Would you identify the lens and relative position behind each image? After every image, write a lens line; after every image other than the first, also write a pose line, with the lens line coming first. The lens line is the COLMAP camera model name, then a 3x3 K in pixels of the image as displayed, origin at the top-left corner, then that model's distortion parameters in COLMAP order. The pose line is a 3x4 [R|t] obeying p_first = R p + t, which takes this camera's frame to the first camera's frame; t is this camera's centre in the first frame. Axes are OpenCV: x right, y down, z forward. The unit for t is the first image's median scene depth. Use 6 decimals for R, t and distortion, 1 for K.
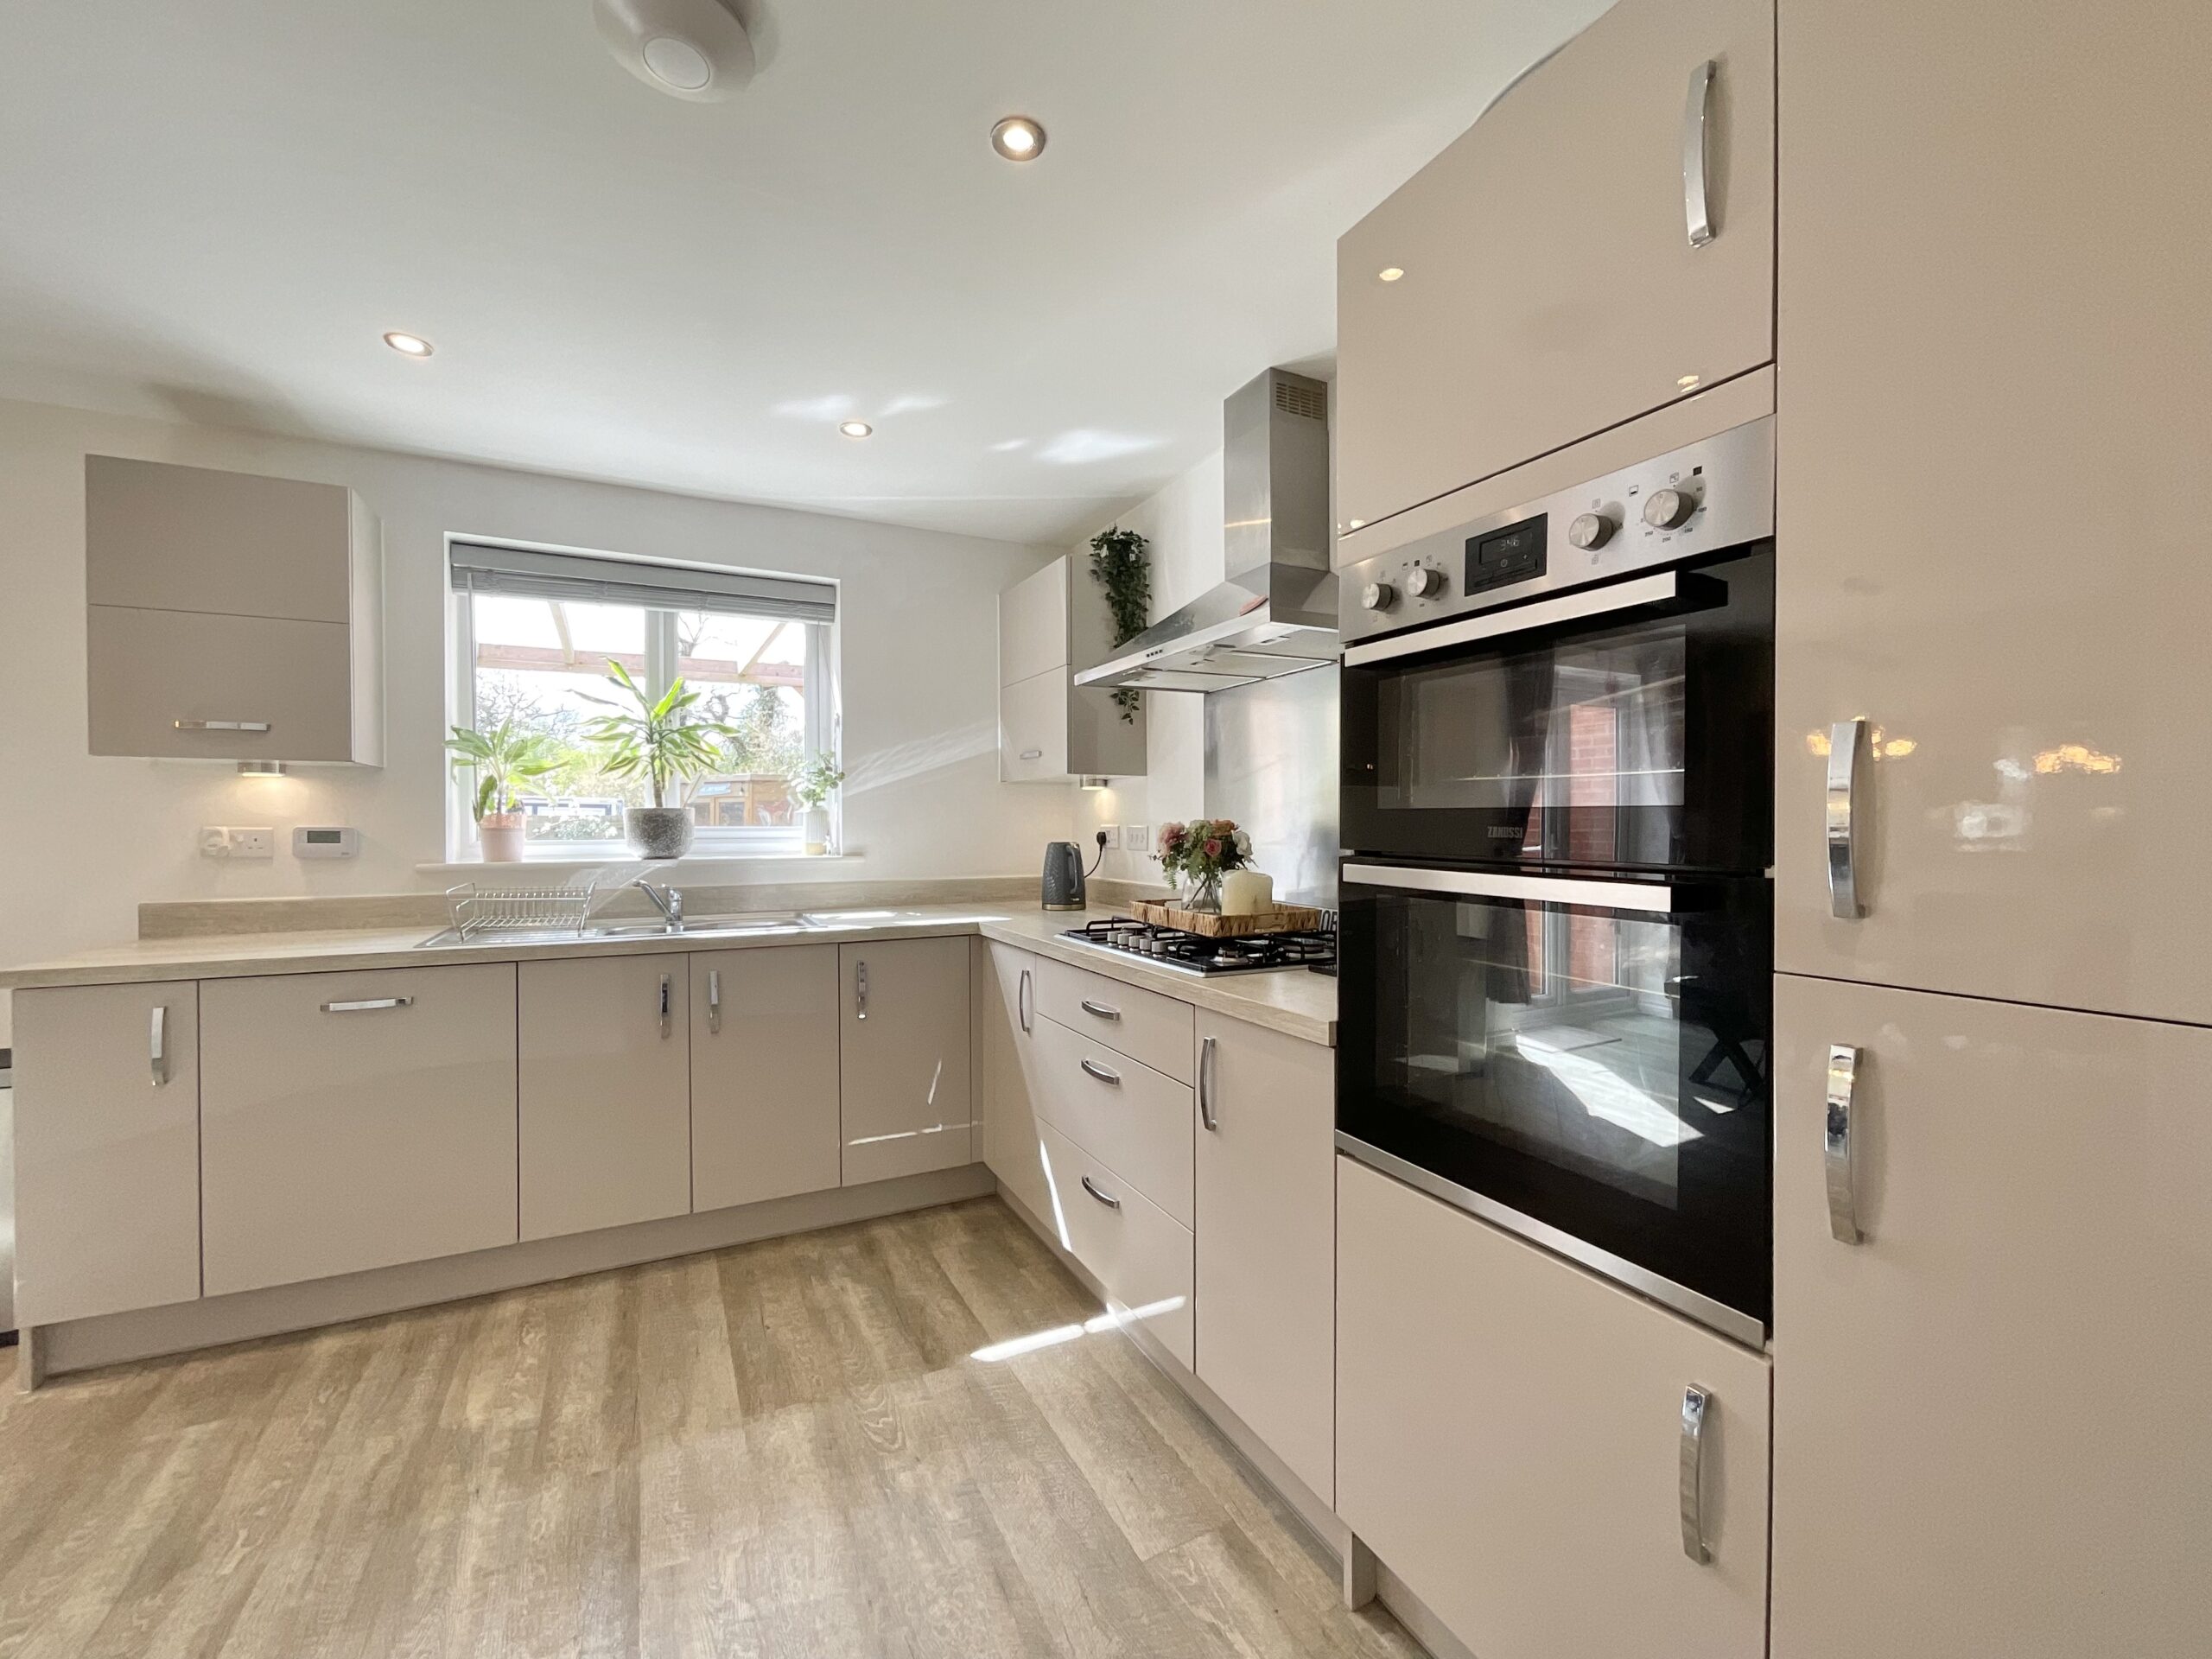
lens RADIAL K [[902.6, 0, 1103.5], [0, 902.6, 832.3], [0, 0, 1]] dist [0.001209, -0.001945]
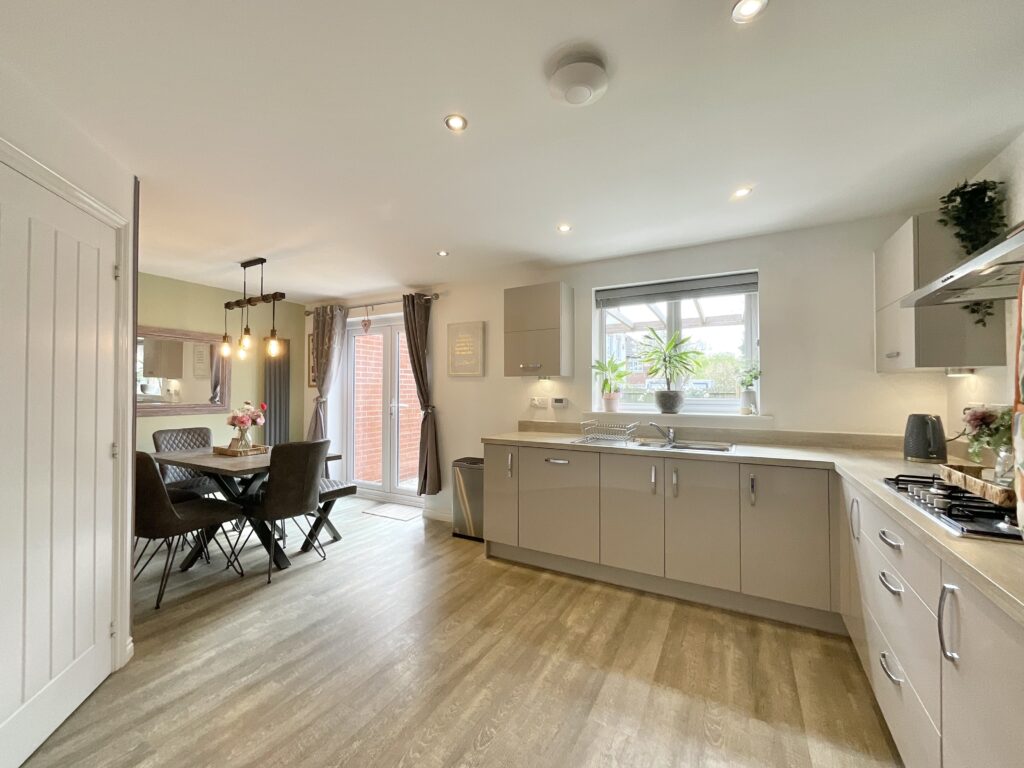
lens RADIAL K [[417.9, 0, 511.9], [0, 417.9, 386.3], [0, 0, 1]] dist [0.001209, -0.001945]
pose [[0.561004, -0.006419, -0.827788, 0.177921], [-0.007517, 0.999889, -0.012848, -0.025636], [0.827779, 0.013430, 0.560893, 0.118789]]
